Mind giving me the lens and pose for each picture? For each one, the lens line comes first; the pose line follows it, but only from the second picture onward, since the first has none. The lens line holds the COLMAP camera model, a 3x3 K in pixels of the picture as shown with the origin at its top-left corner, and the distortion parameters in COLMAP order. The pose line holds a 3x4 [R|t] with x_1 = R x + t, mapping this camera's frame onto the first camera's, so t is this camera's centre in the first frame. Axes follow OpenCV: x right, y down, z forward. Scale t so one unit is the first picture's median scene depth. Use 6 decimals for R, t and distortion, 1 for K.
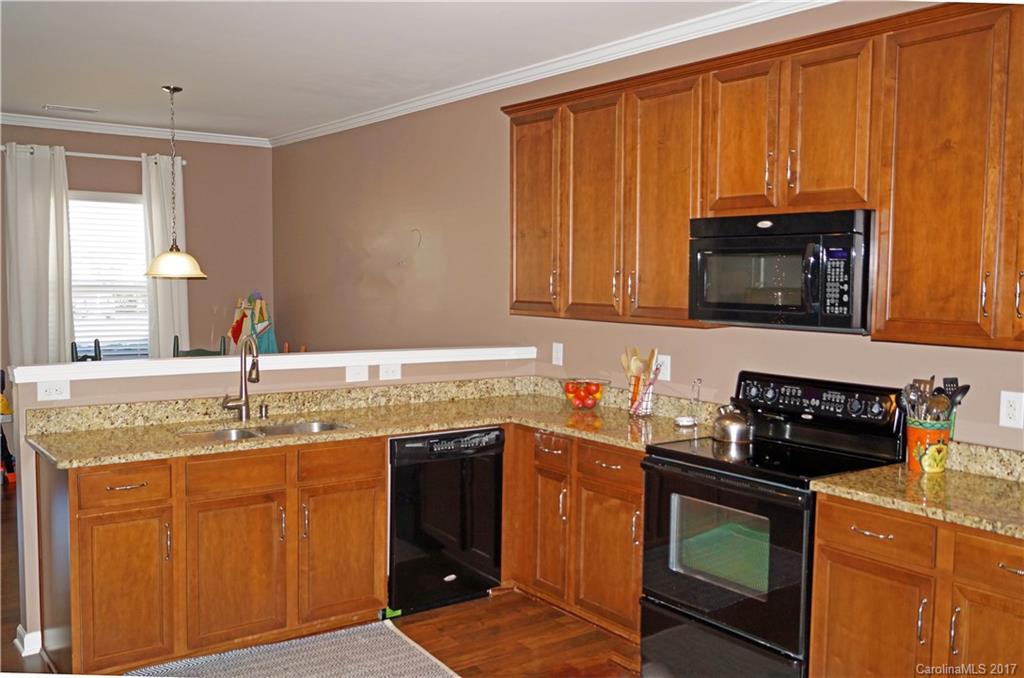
lens RADIAL K [[898.1, 0, 511.8], [0, 898.1, 338.7], [0, 0, 1]] dist [-0.012292, 0.001996]
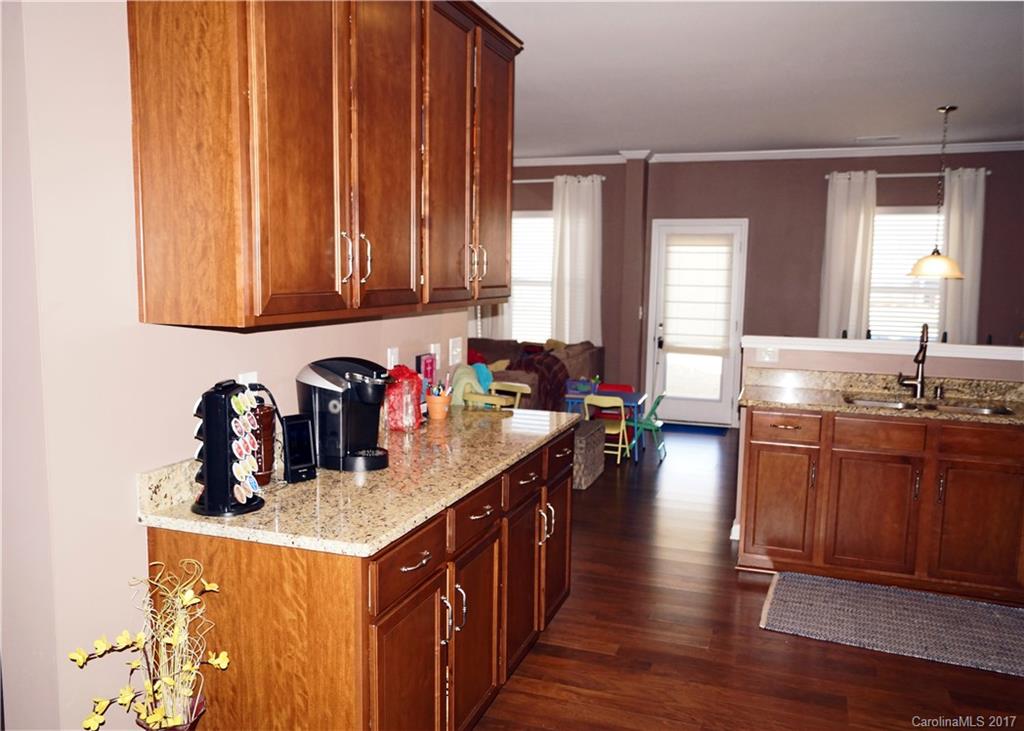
lens RADIAL K [[816.3, 0, 510.8], [0, 816.3, 367.2], [0, 0, 1]] dist [0.013212, 0.006051]
pose [[0.555867, 0.090440, -0.826337, 0.279418], [-0.068455, 0.995668, 0.062923, 0.021646], [0.828448, 0.021590, 0.559650, -0.025877]]
